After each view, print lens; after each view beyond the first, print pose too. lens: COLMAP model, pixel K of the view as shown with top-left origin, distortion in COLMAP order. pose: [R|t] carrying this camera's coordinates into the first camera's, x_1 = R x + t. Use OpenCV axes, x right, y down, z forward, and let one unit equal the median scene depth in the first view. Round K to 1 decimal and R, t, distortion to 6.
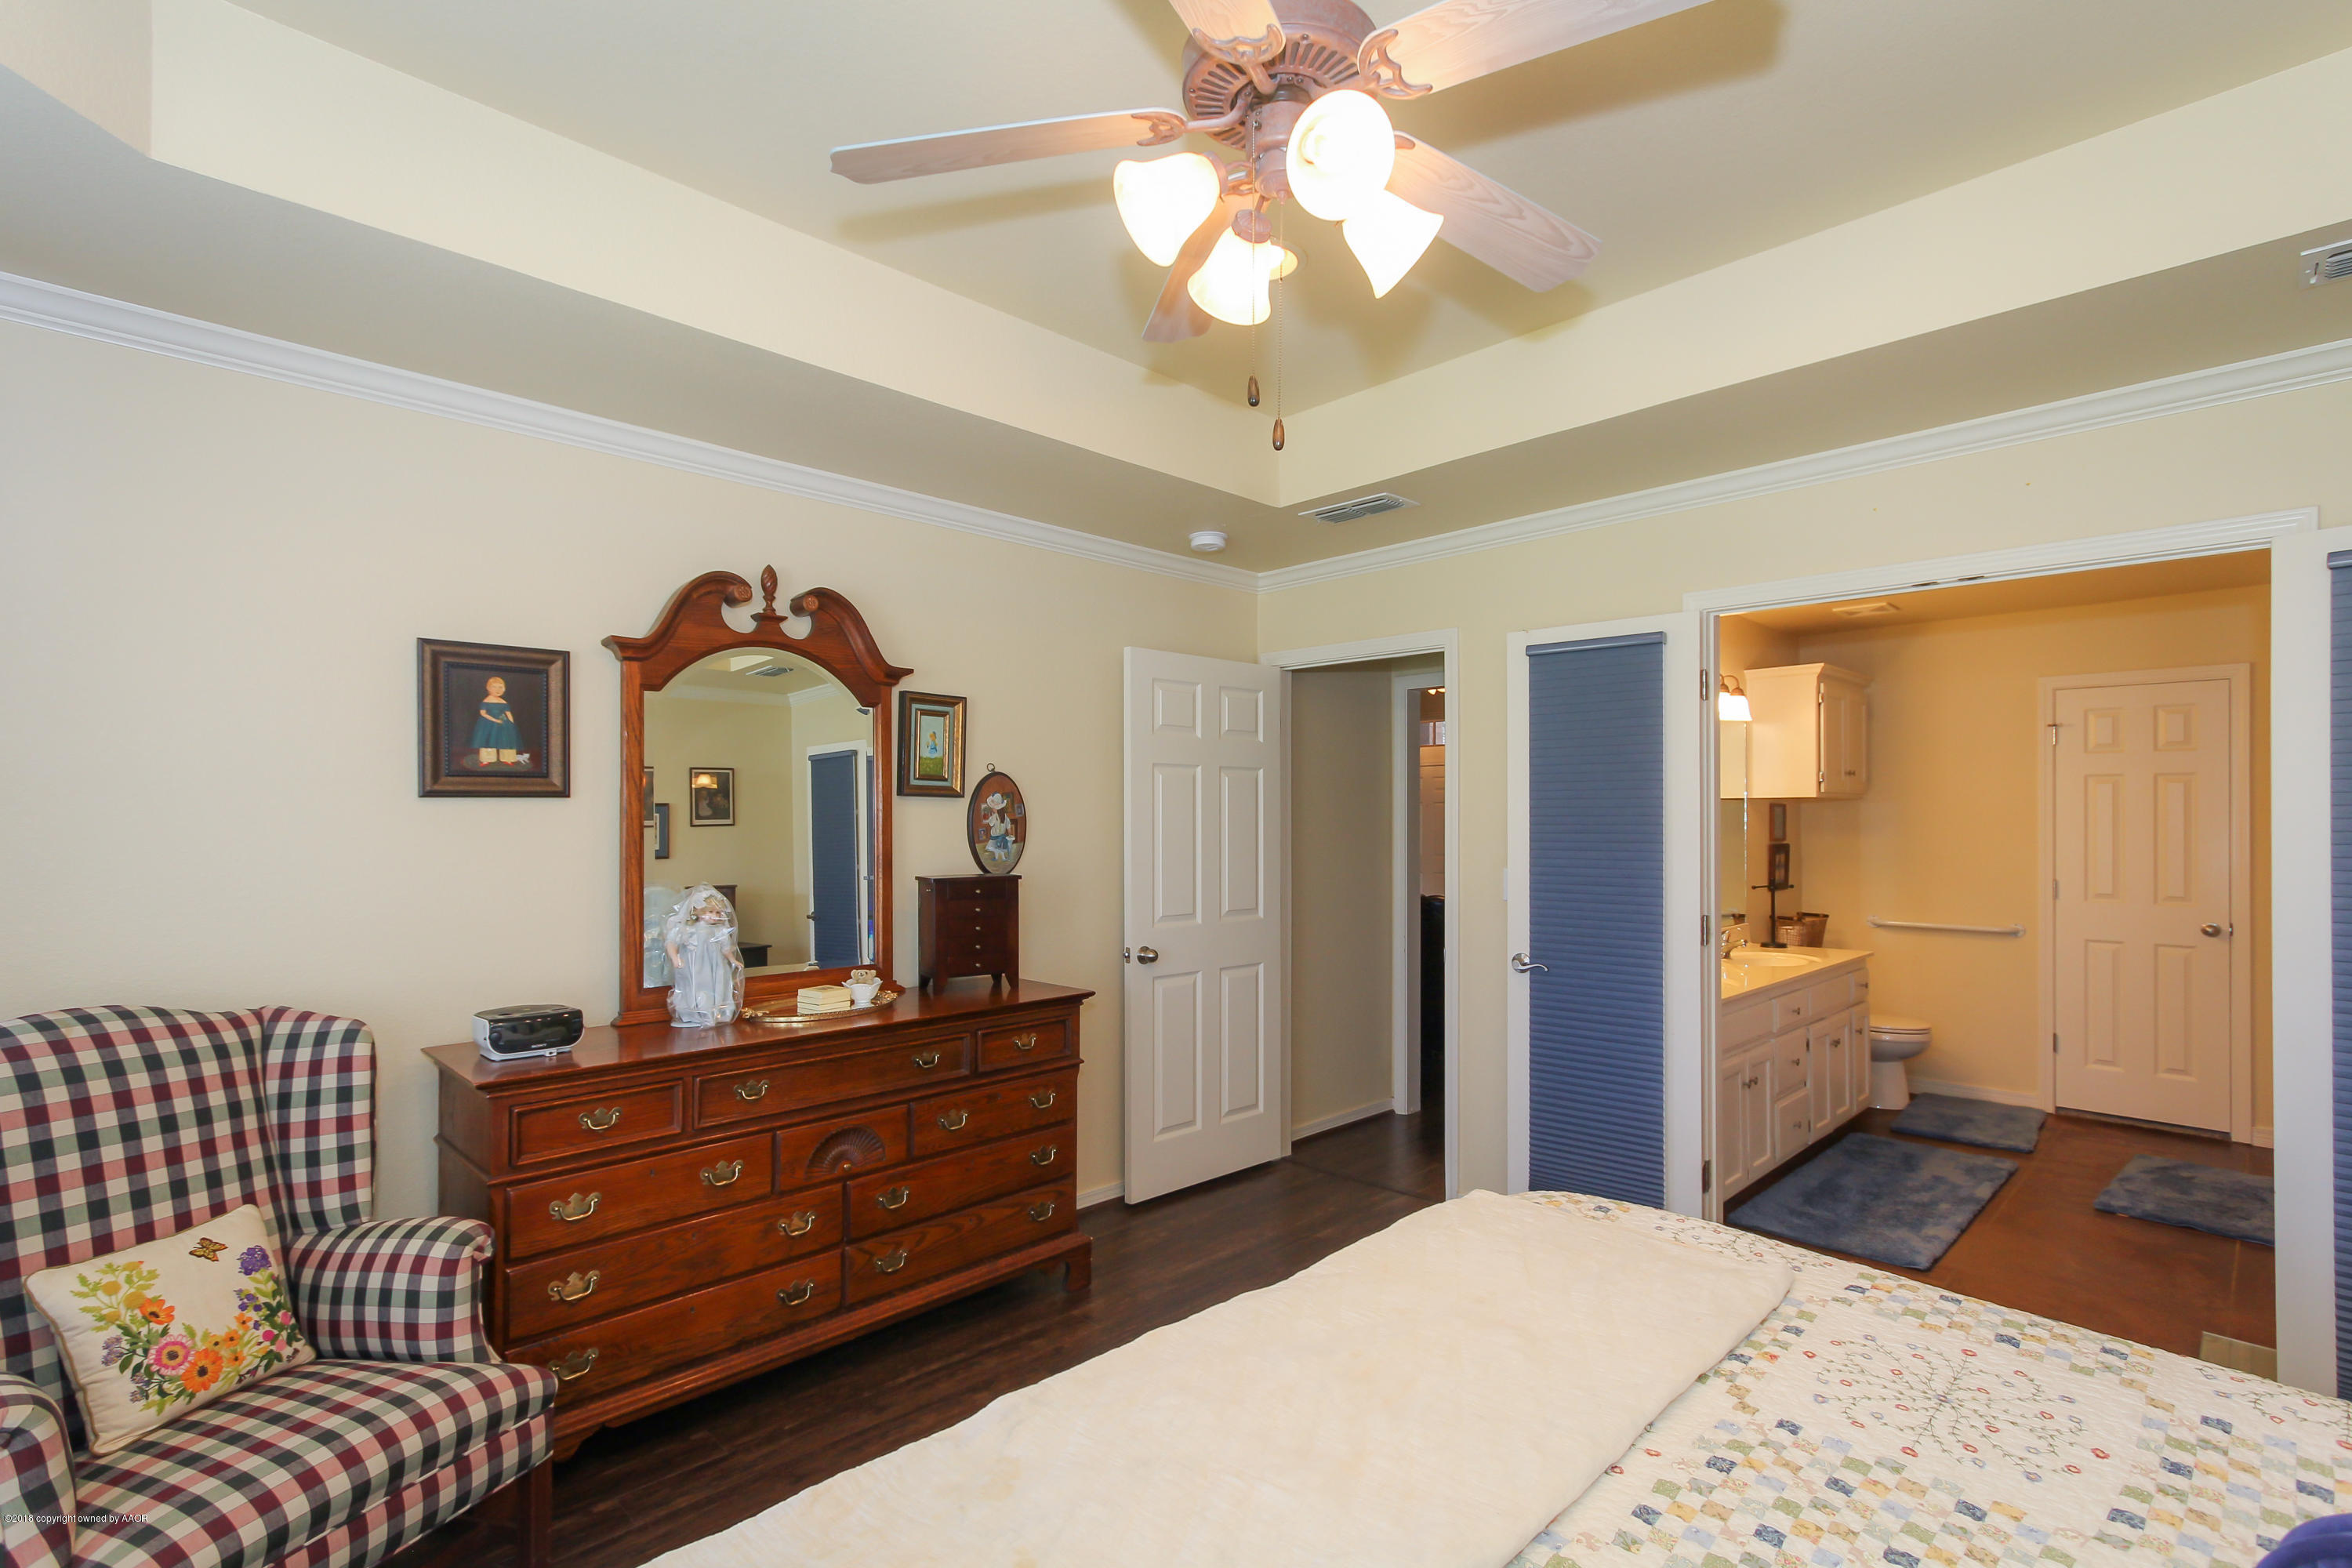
lens RADIAL K [[1071.4, 0, 1166.7], [0, 1071.4, 812.1], [0, 0, 1]] dist [-0.000839, 0.000063]
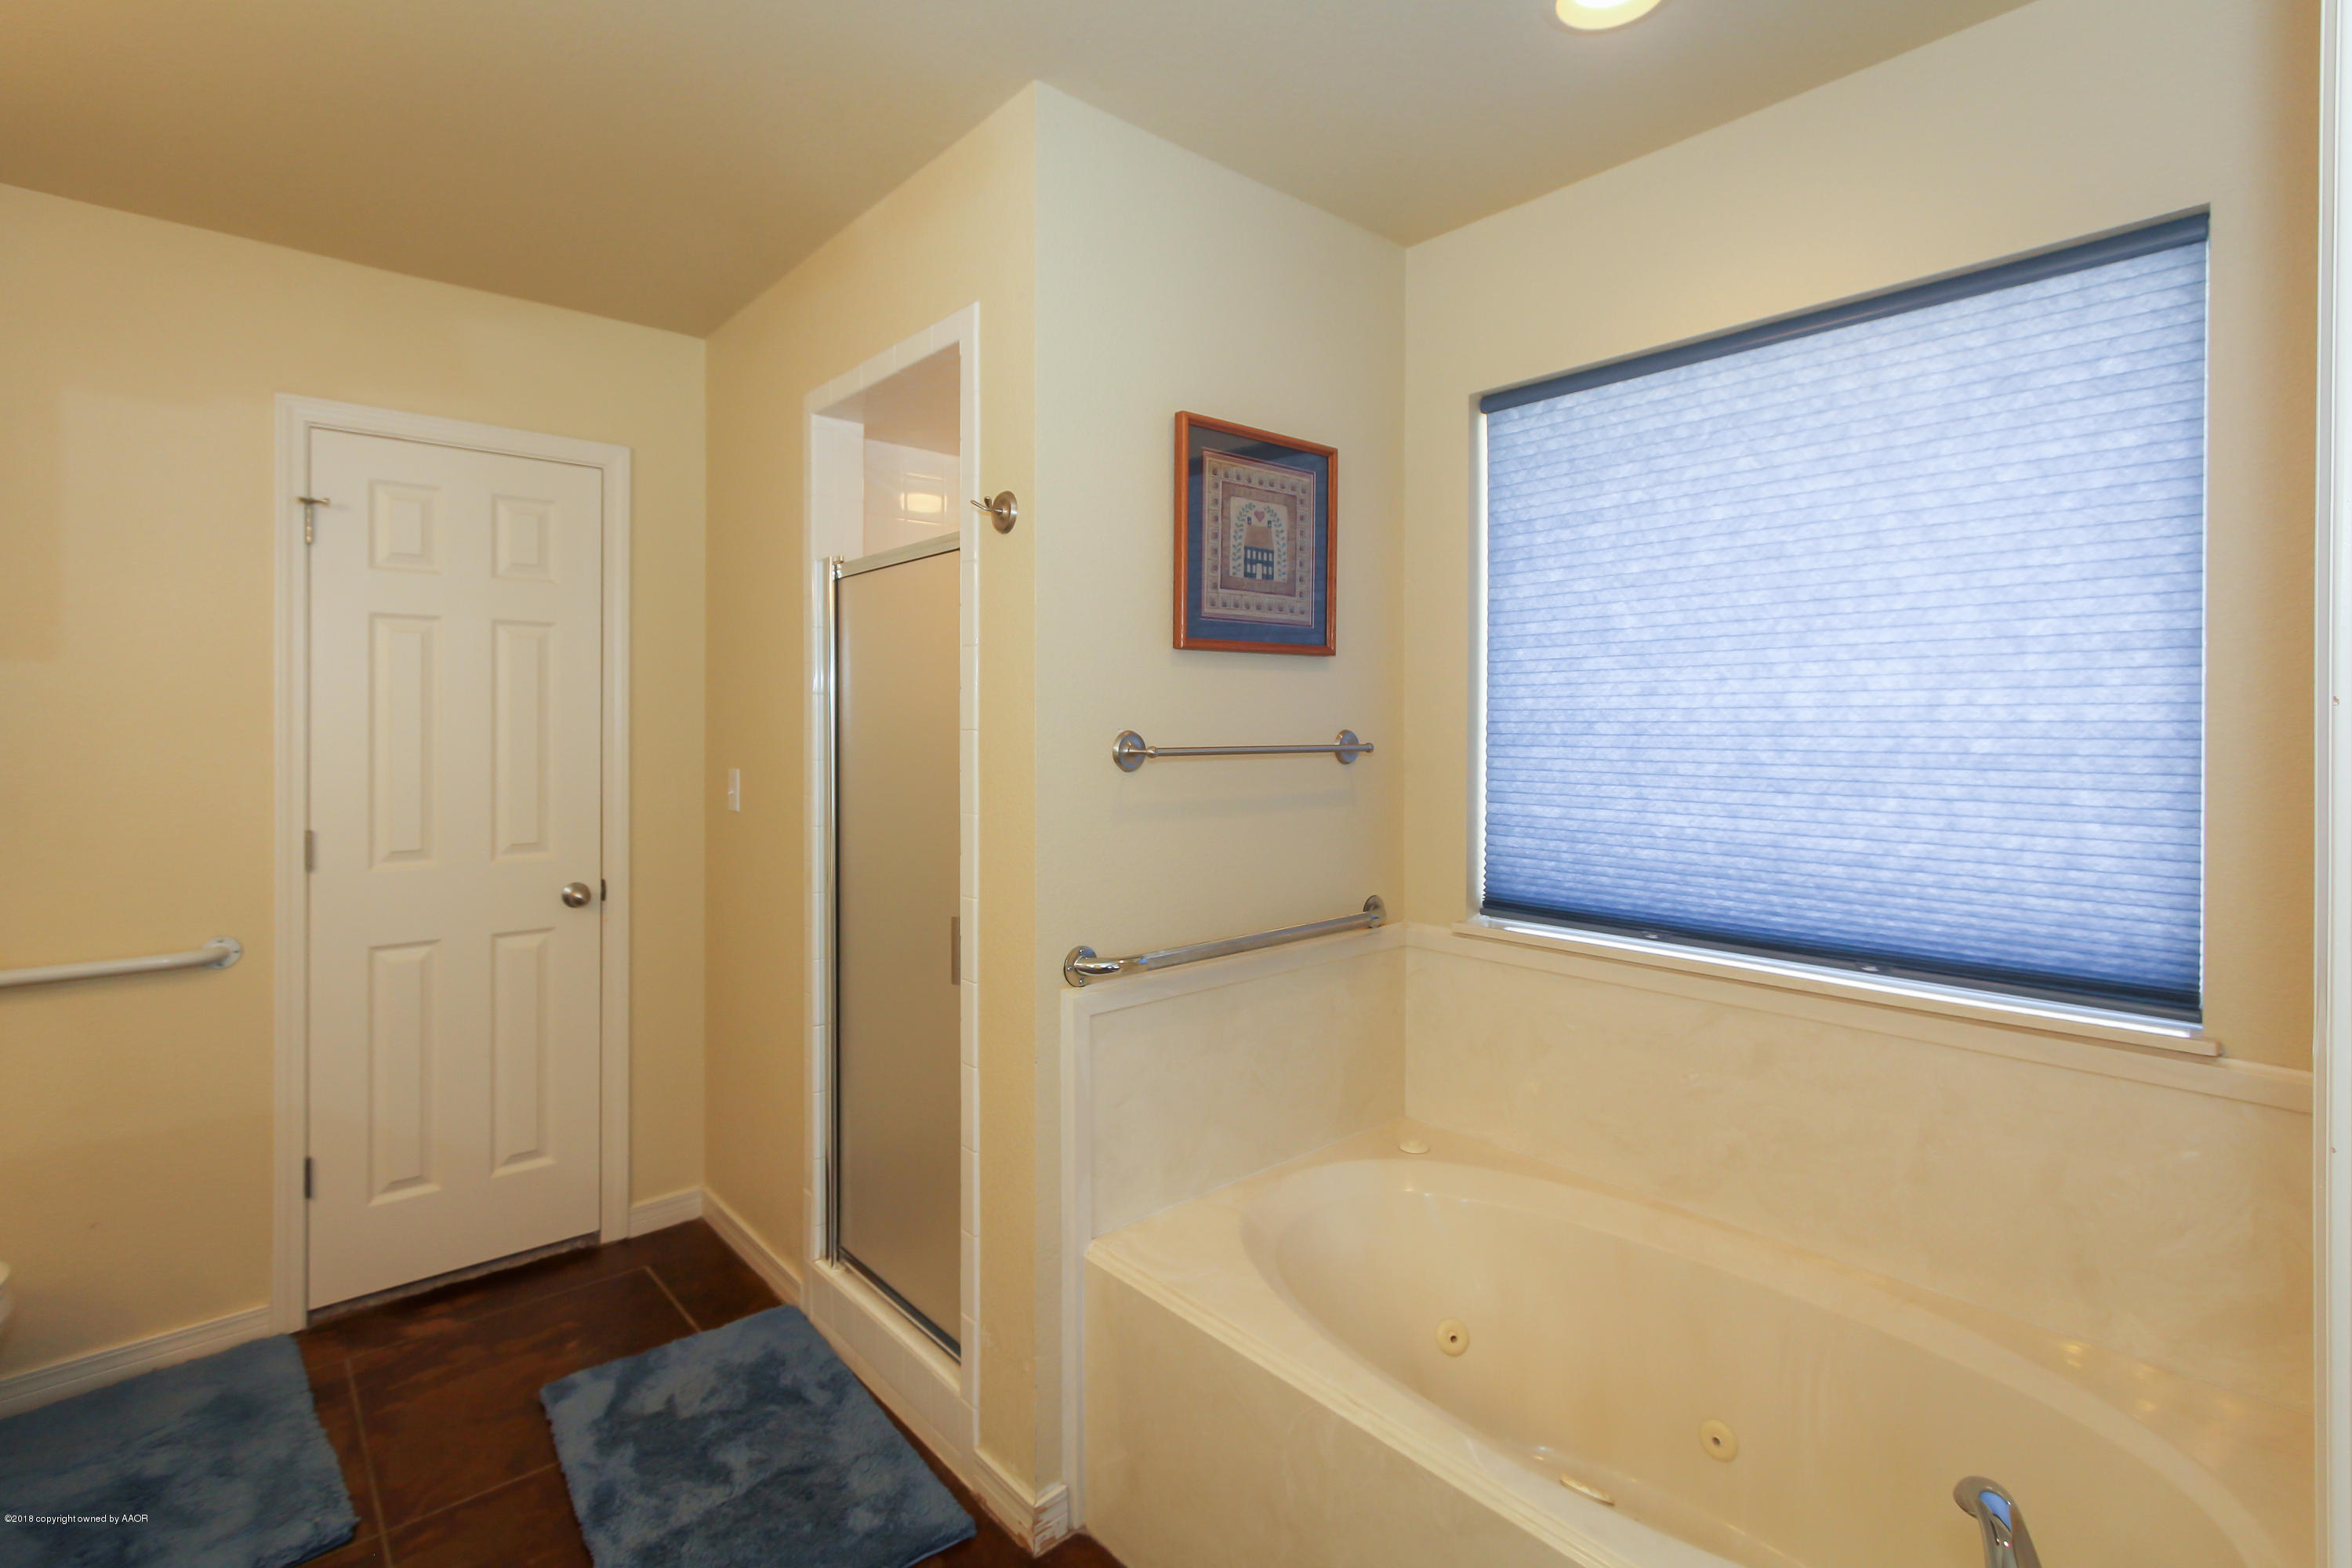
lens RADIAL K [[1096.5, 0, 1177.7], [0, 1096.5, 735.4], [0, 0, 1]] dist [-0.001080, 0.001431]
pose [[0.042558, -0.010318, 0.999041, 0.365440], [-0.005615, 0.999928, 0.010566, 0.014103], [-0.999078, -0.006059, 0.042497, 0.598929]]
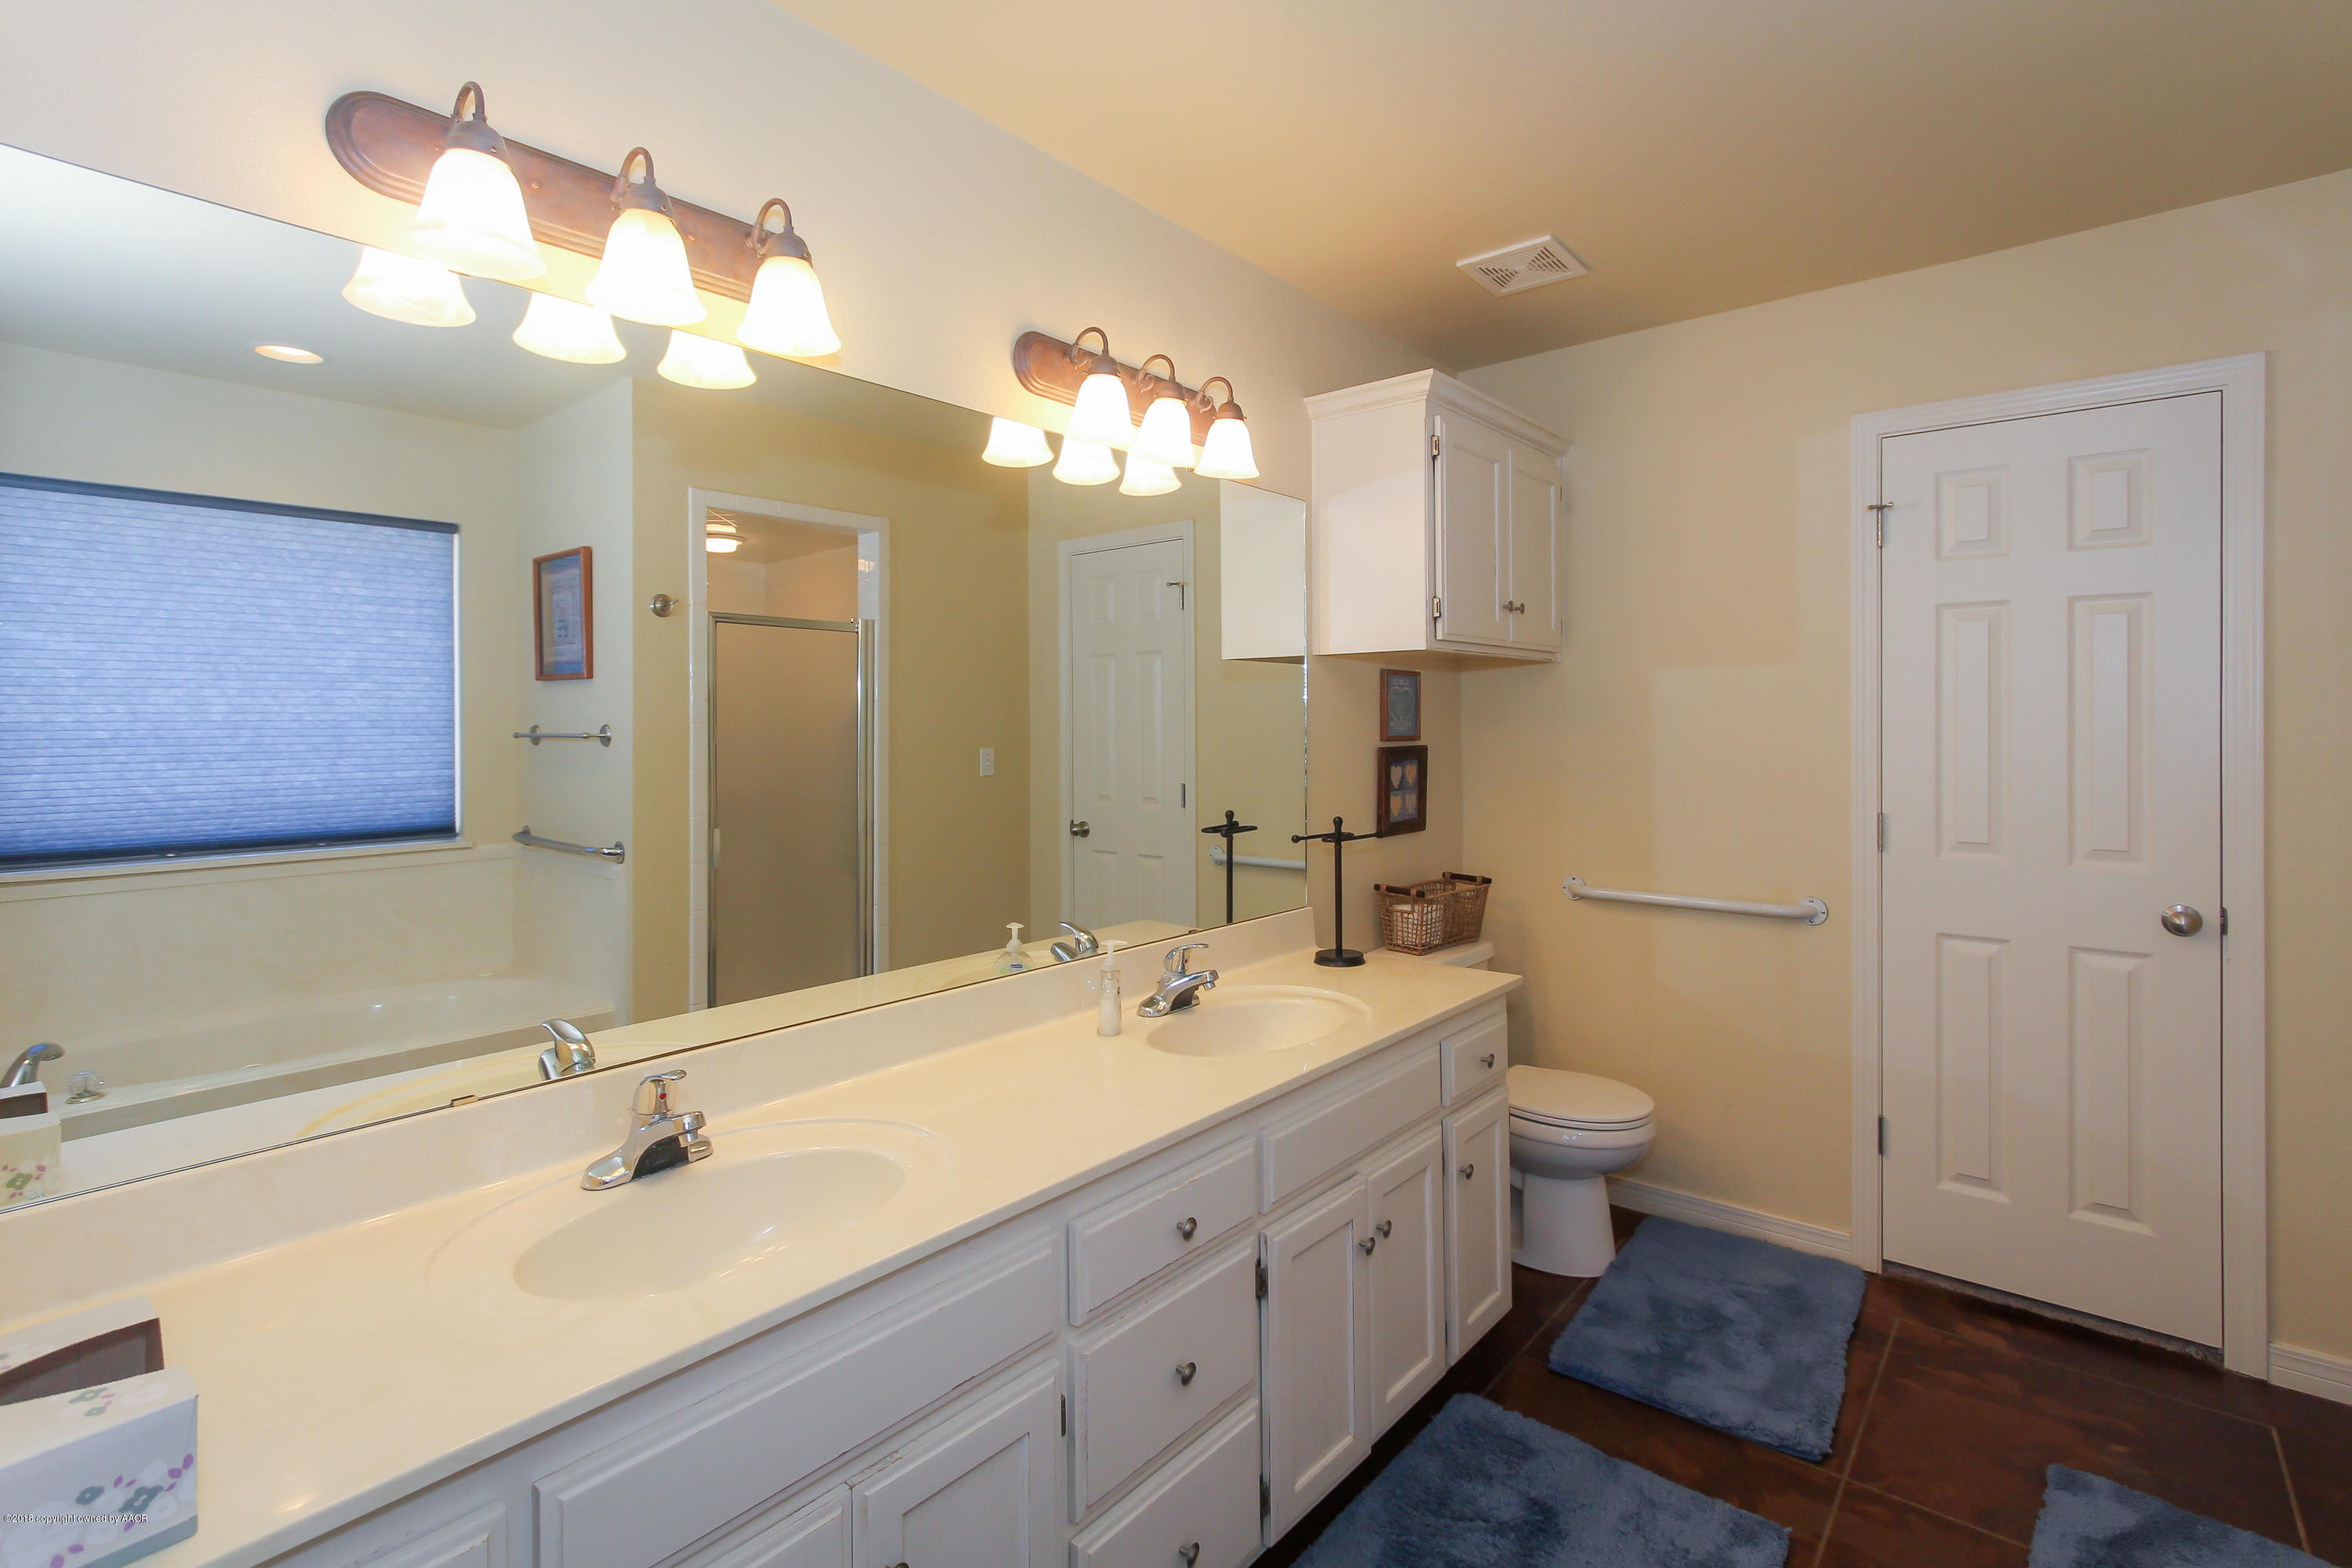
lens RADIAL K [[1100.5, 0, 1177.4], [0, 1100.5, 724.1], [0, 0, 1]] dist [0.001648, 0.001805]
pose [[0.994022, -0.007168, 0.108940, 0.442143], [0.006134, 0.999933, 0.009828, 0.013923], [-0.109003, -0.009101, 0.994000, 0.518614]]
